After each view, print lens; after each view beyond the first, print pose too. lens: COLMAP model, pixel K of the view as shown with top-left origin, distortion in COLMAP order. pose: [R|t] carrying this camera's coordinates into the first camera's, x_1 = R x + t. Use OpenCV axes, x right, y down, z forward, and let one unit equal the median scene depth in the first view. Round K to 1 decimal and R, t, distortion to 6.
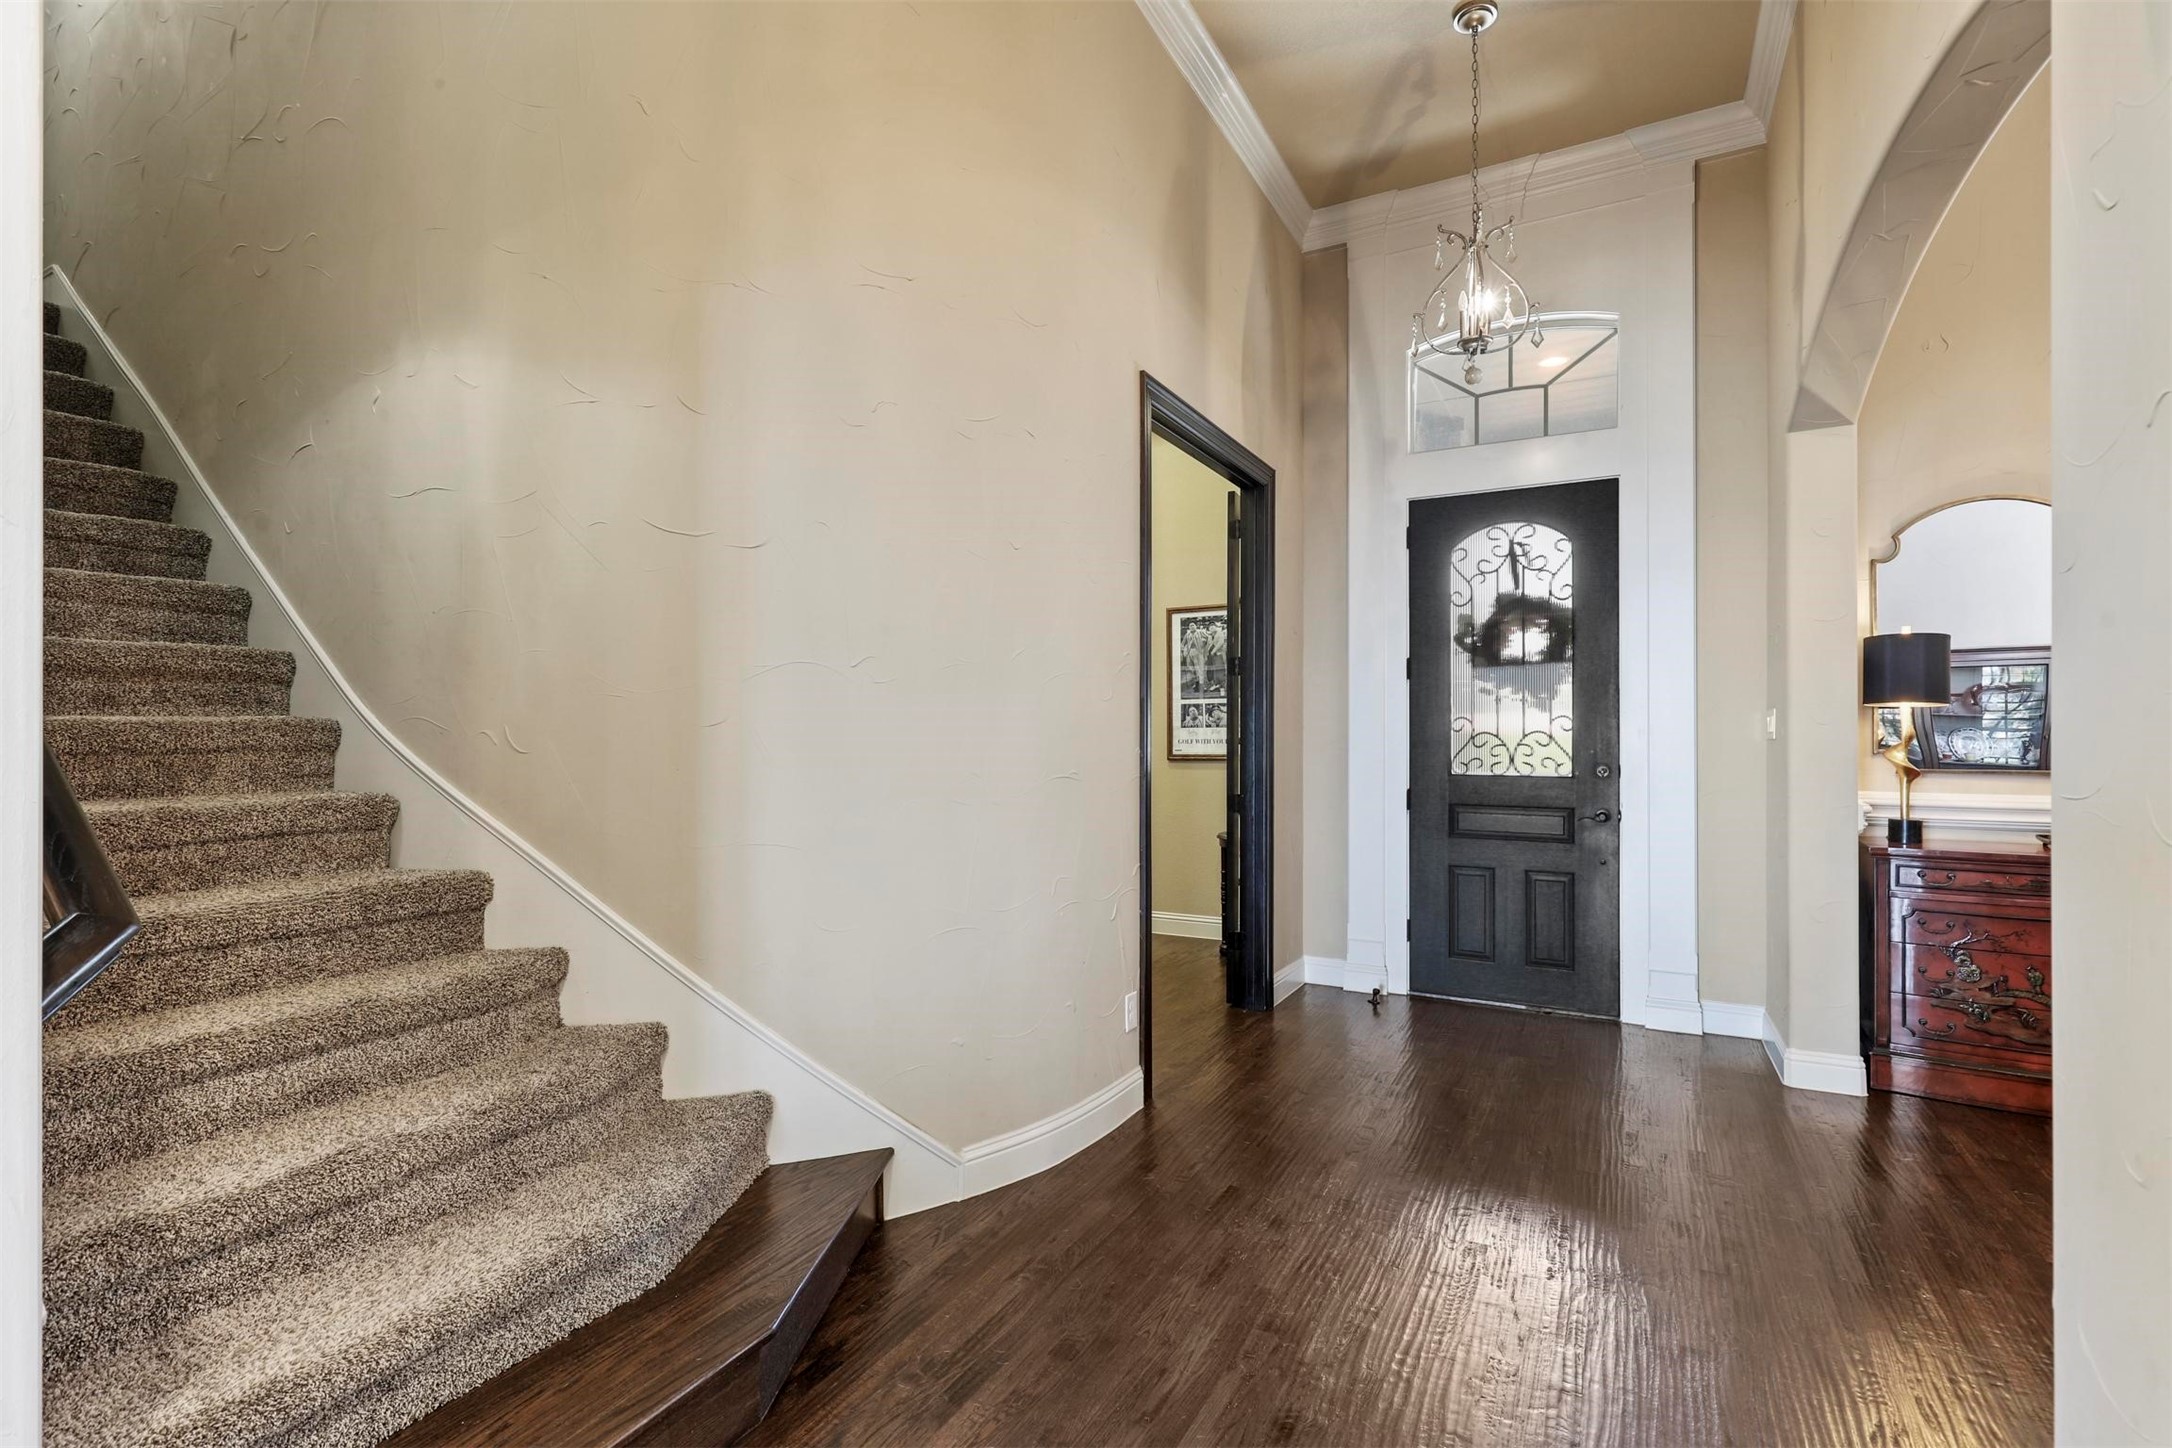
lens RADIAL K [[993.2, 0, 1084.1], [0, 993.2, 733.3], [0, 0, 1]] dist [0.001832, -0.000385]
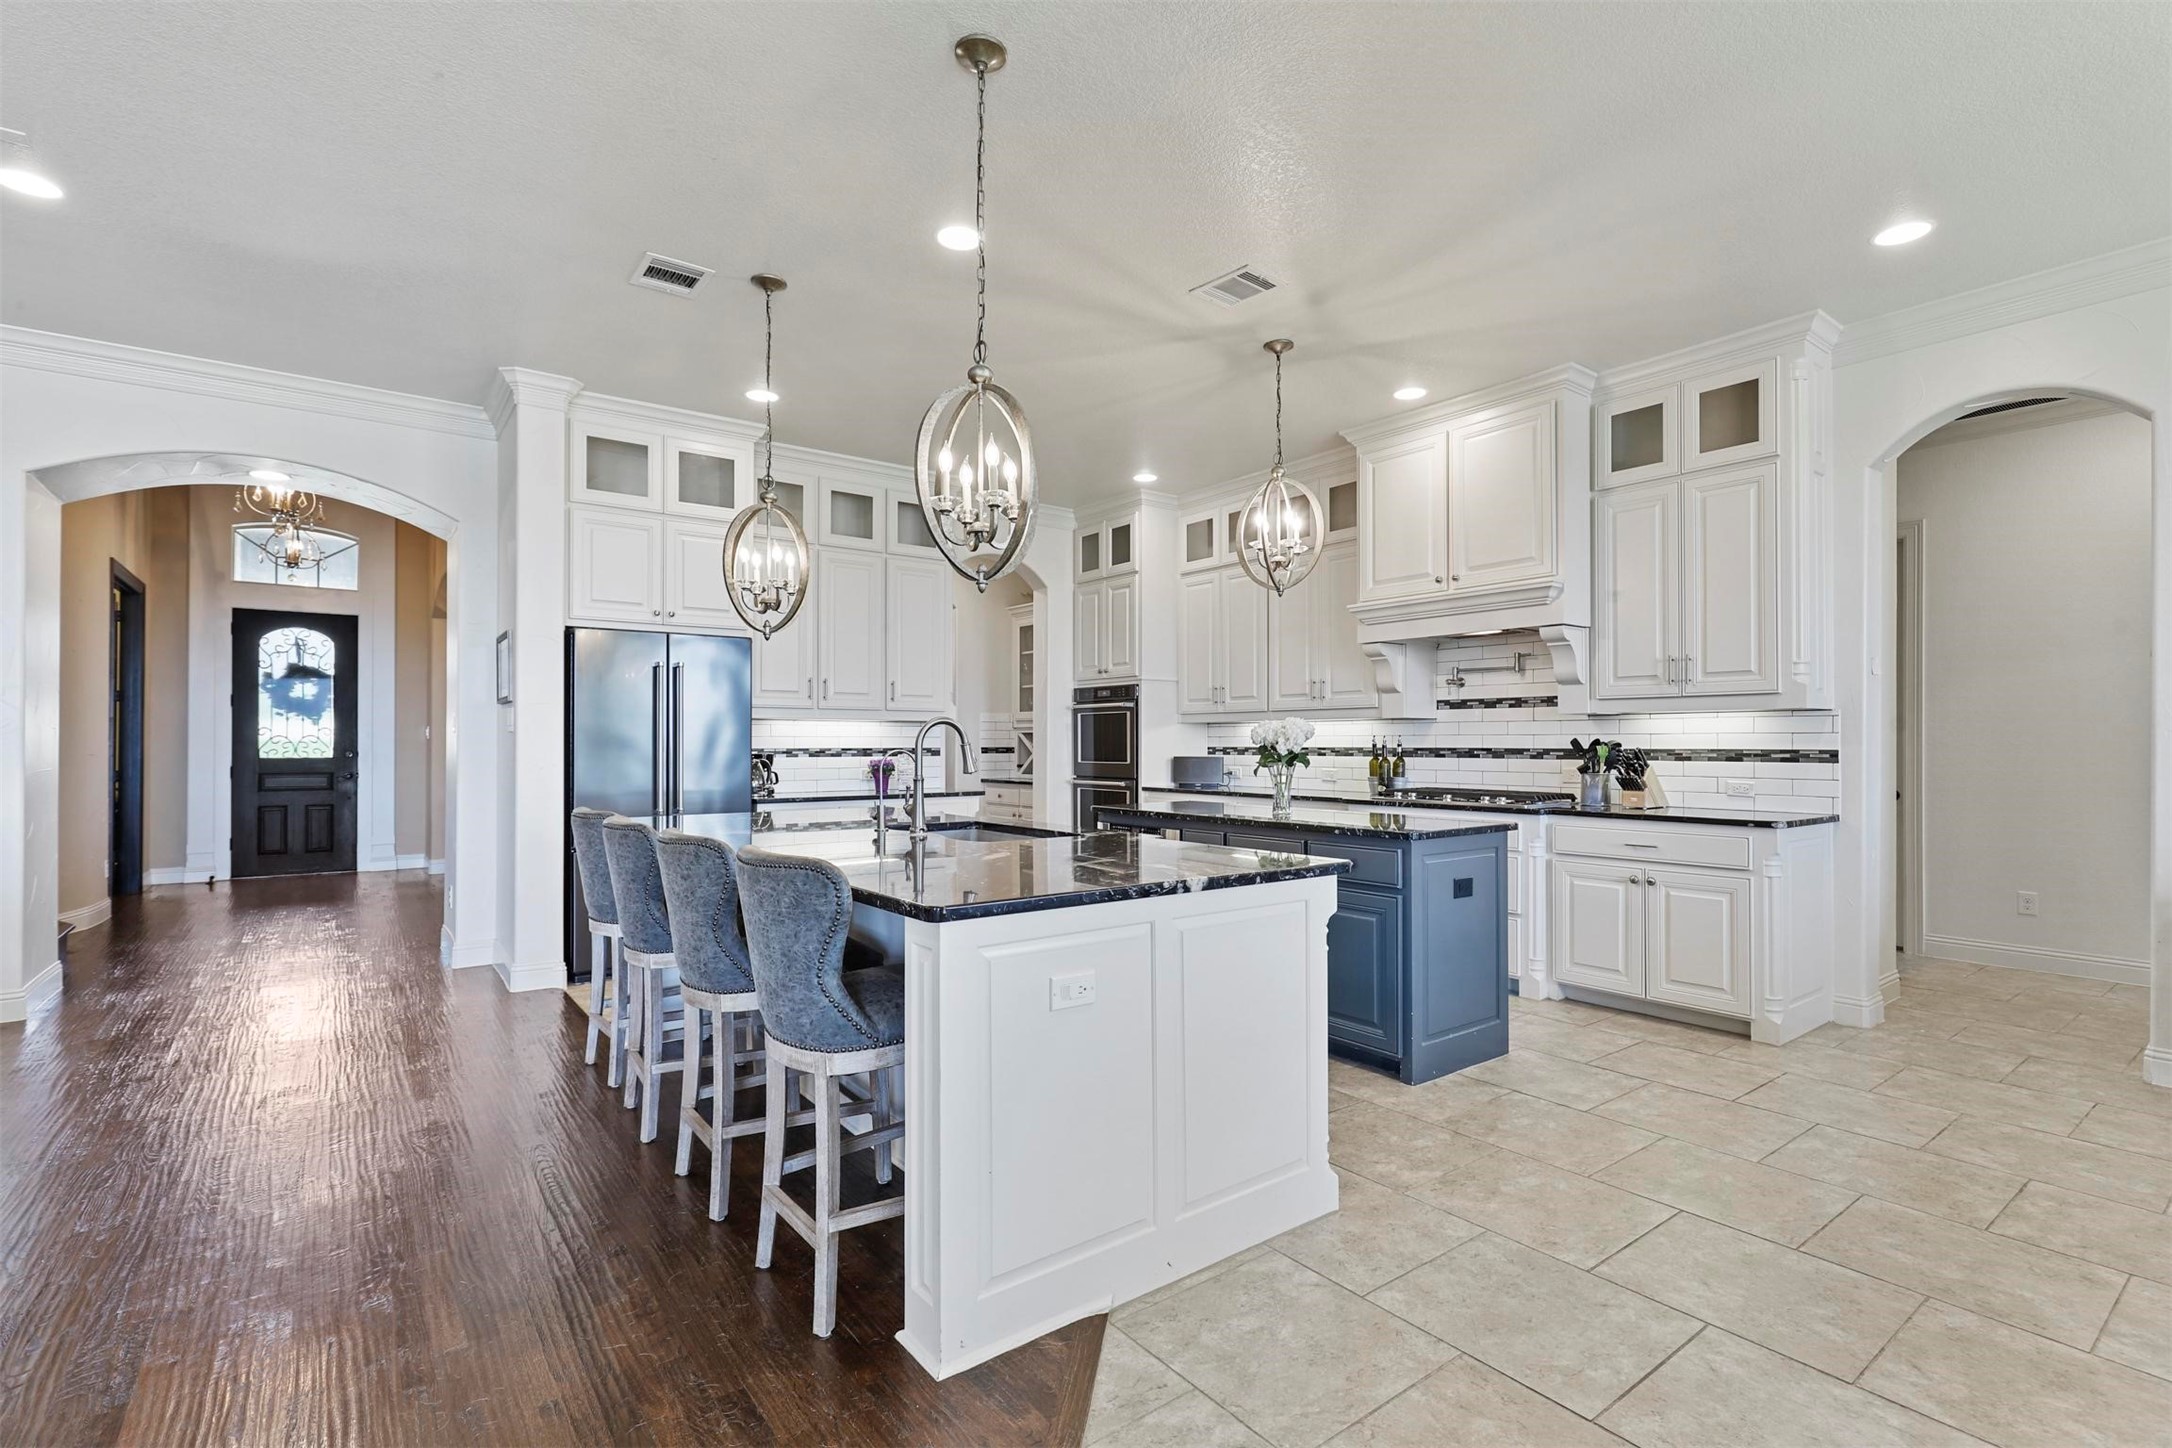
lens RADIAL K [[993.2, 0, 1084.1], [0, 993.2, 733.3], [0, 0, 1]] dist [0.001832, -0.000385]
pose [[0.414434, 0.008913, 0.910036, -0.705317], [-0.002922, 0.999960, -0.008463, 0.005887], [-0.910075, 0.000848, 0.414444, -1.213262]]
